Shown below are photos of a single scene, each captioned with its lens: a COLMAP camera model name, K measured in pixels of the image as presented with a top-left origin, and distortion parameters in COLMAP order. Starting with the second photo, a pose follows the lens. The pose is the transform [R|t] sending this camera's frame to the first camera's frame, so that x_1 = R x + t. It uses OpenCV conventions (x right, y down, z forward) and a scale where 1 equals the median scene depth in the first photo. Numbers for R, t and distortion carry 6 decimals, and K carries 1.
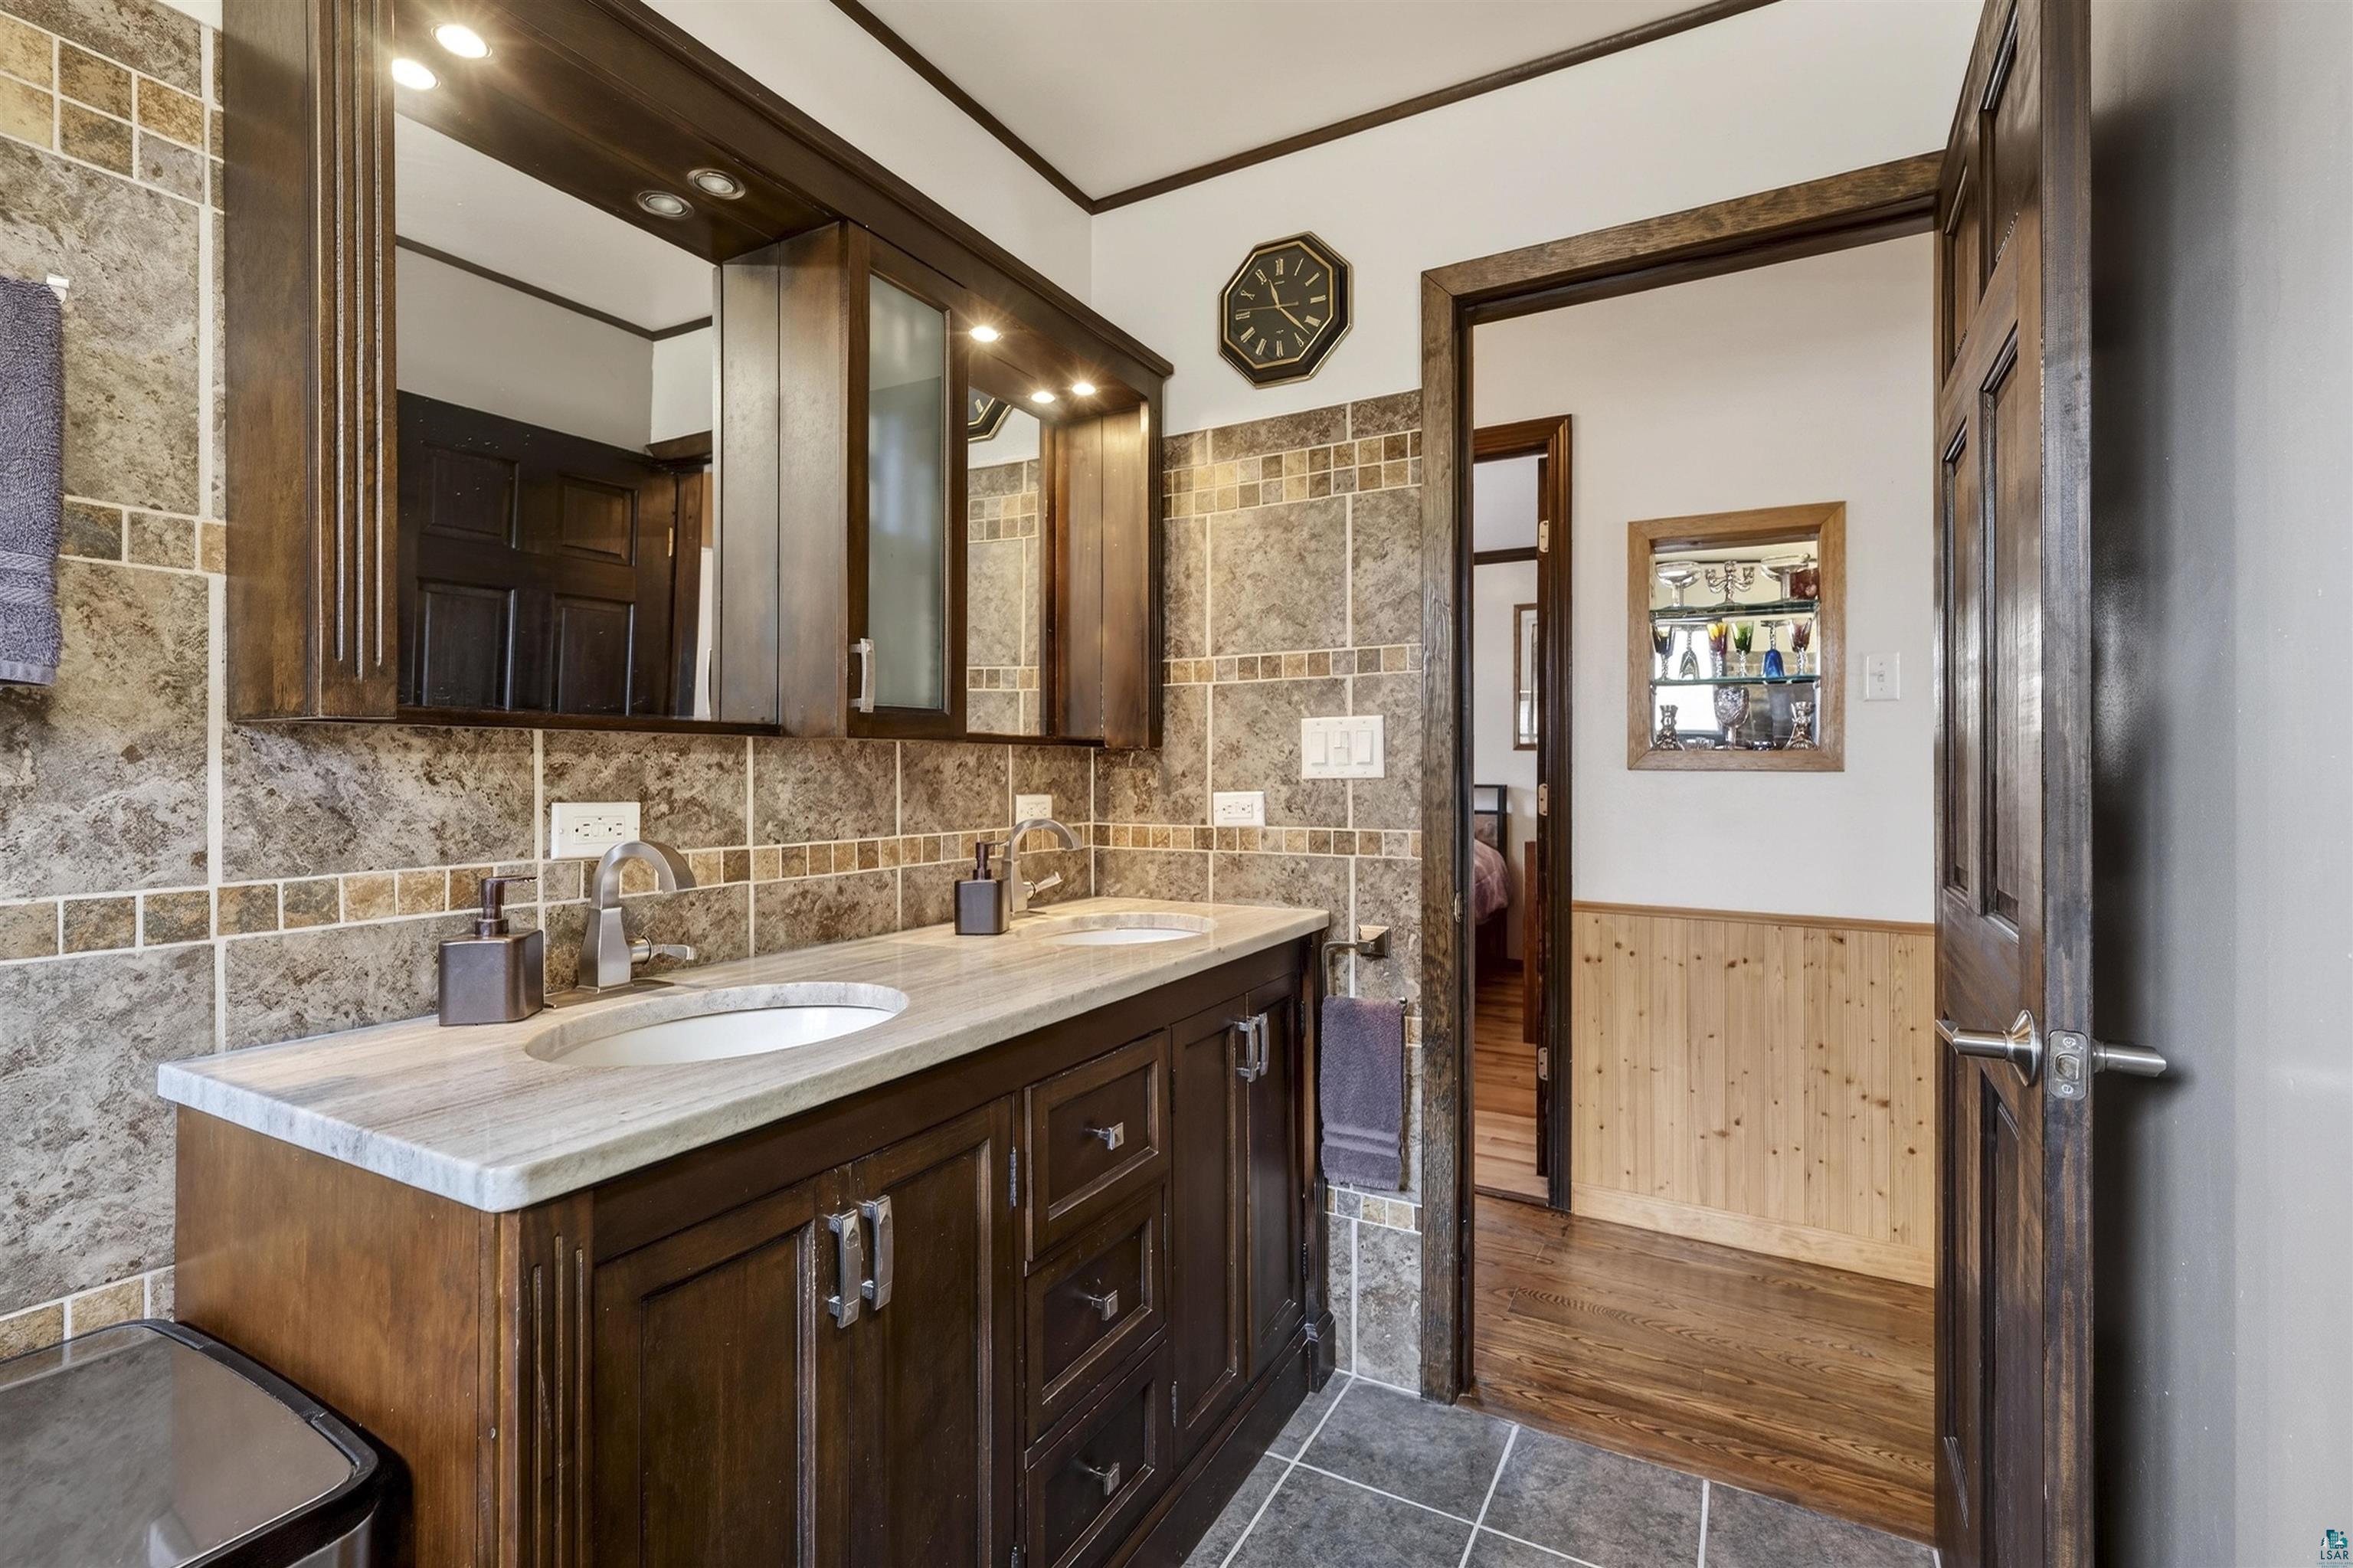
lens RADIAL K [[1058.1, 0, 1174.7], [0, 1058.1, 769.7], [0, 0, 1]] dist [-0.000934, -0.000020]
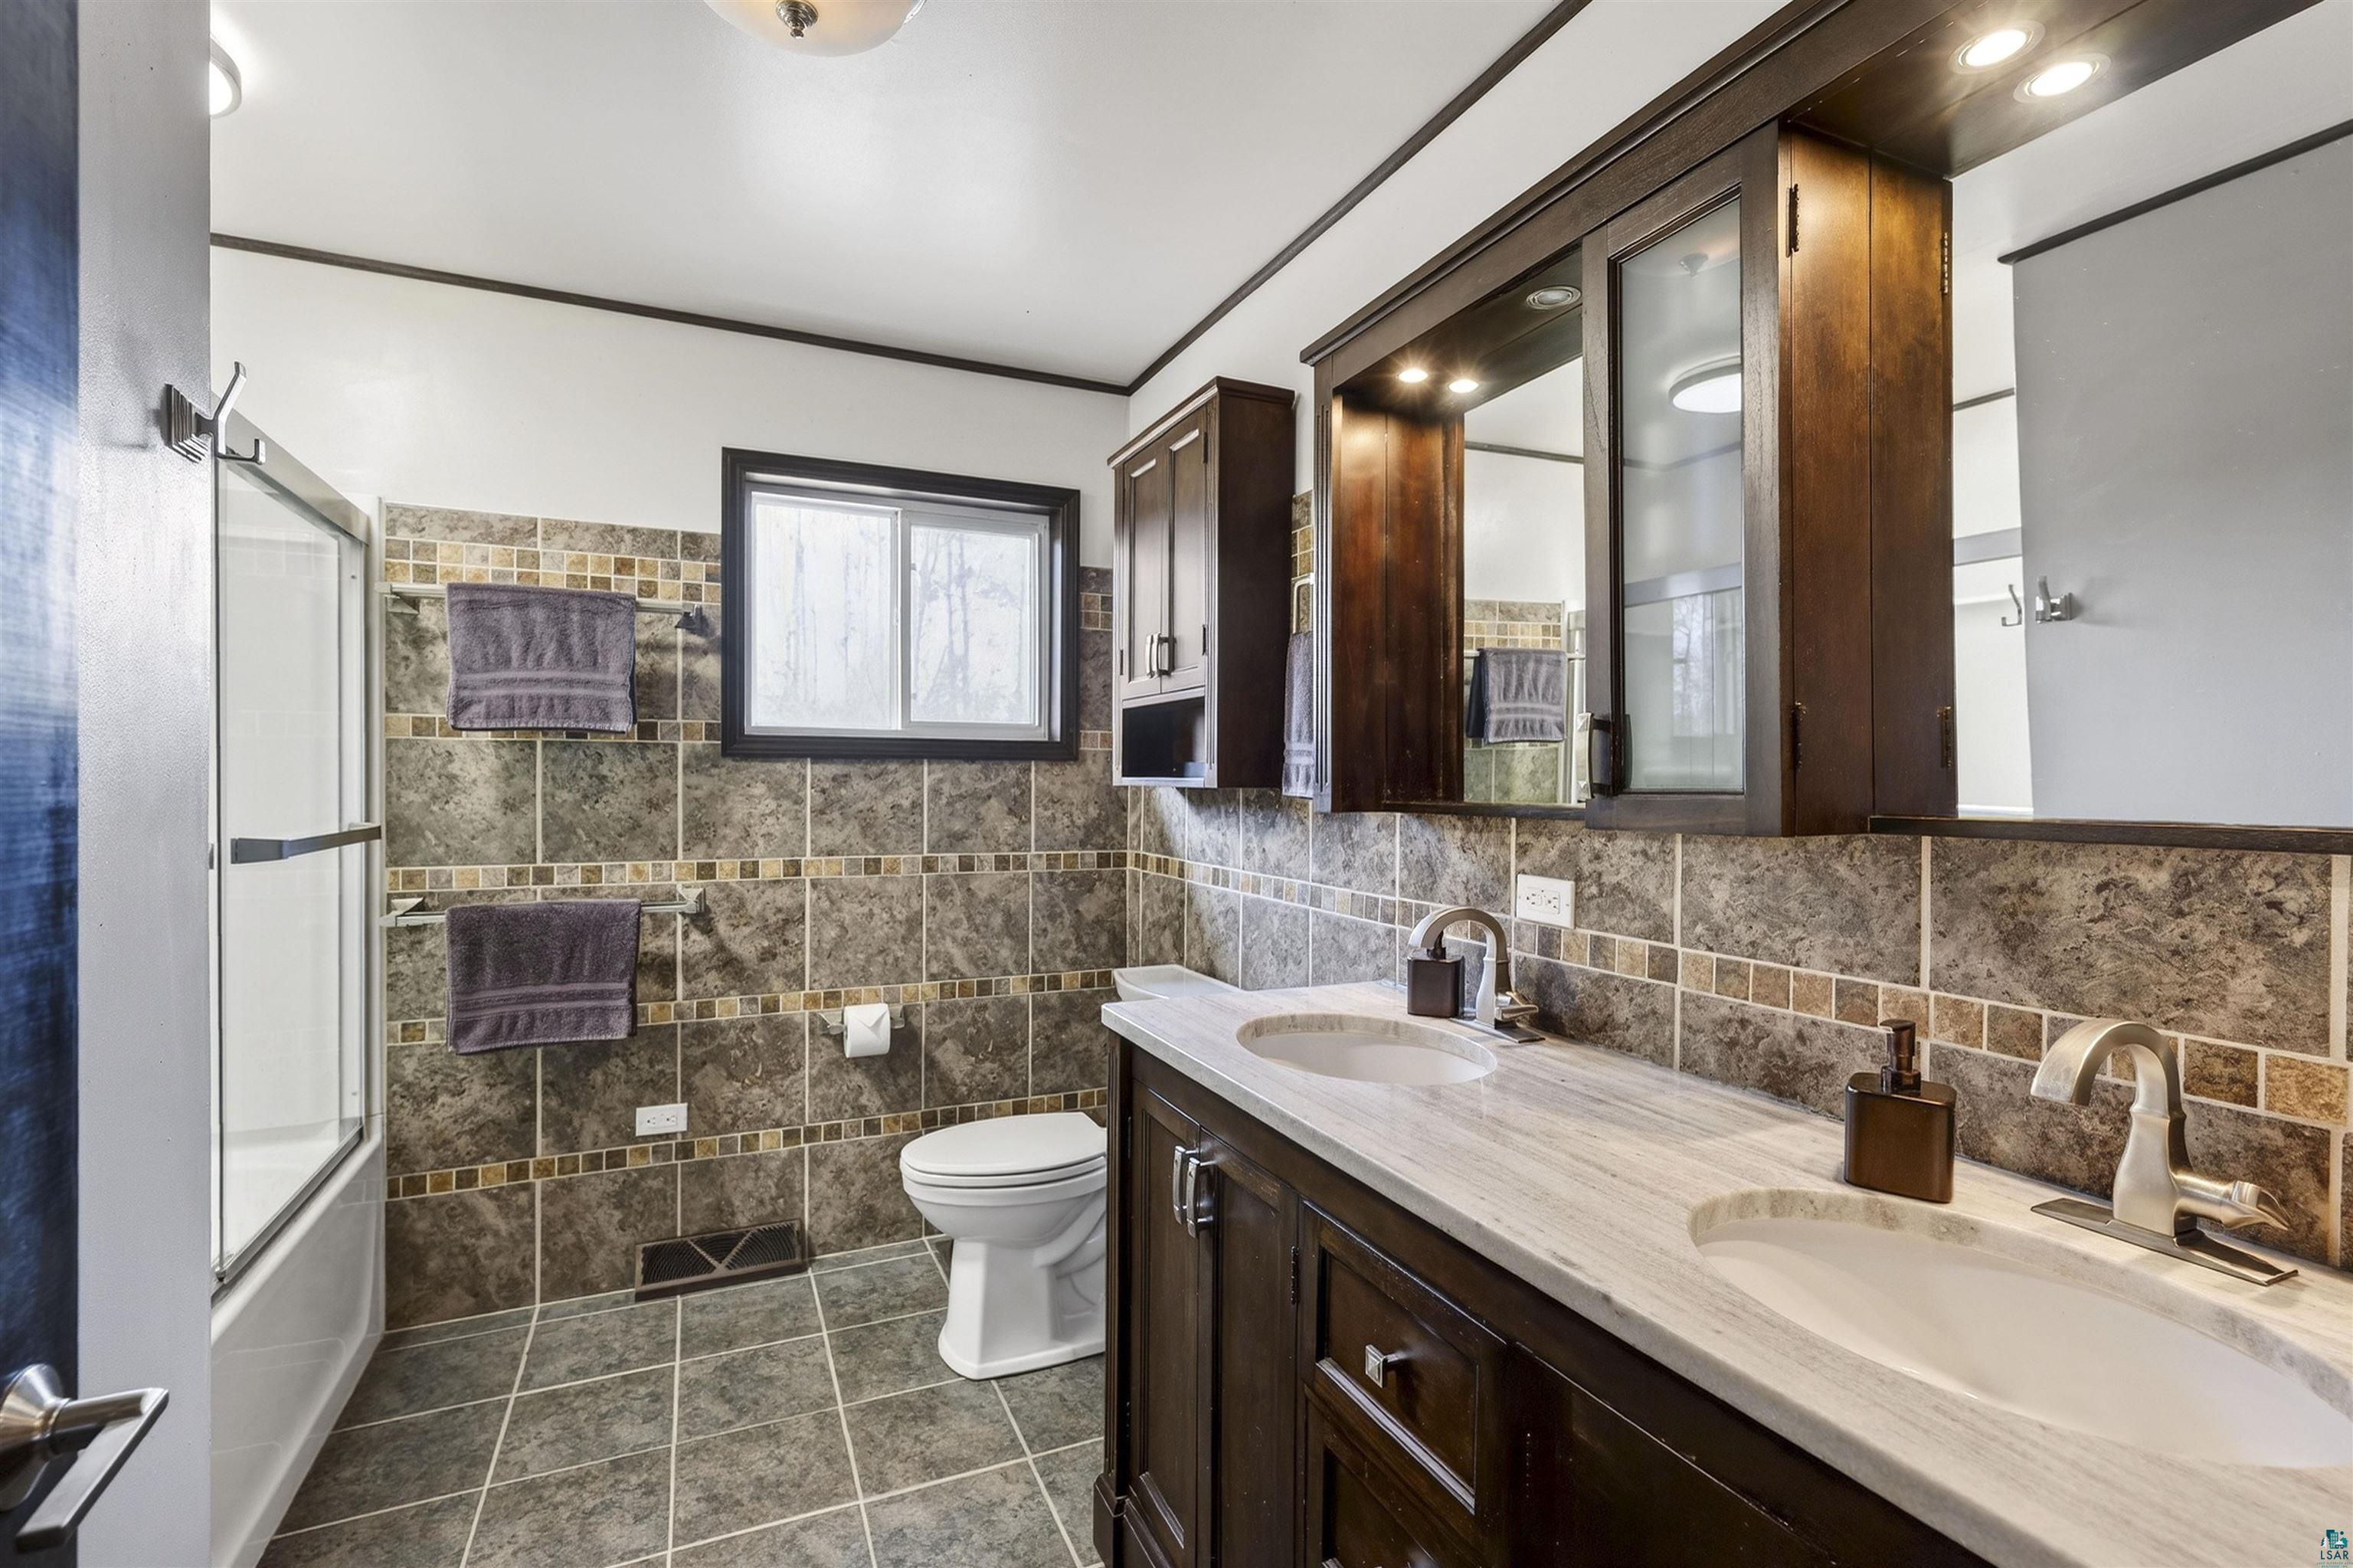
lens RADIAL K [[1058.1, 0, 1169.7], [0, 1058.1, 787.0], [0, 0, 1]] dist [-0.000934, -0.000020]
pose [[-0.601969, 0.004273, -0.798508, 0.580703], [0.000291, 0.999987, 0.005132, -0.067821], [0.798519, 0.002857, -0.601963, 1.220398]]
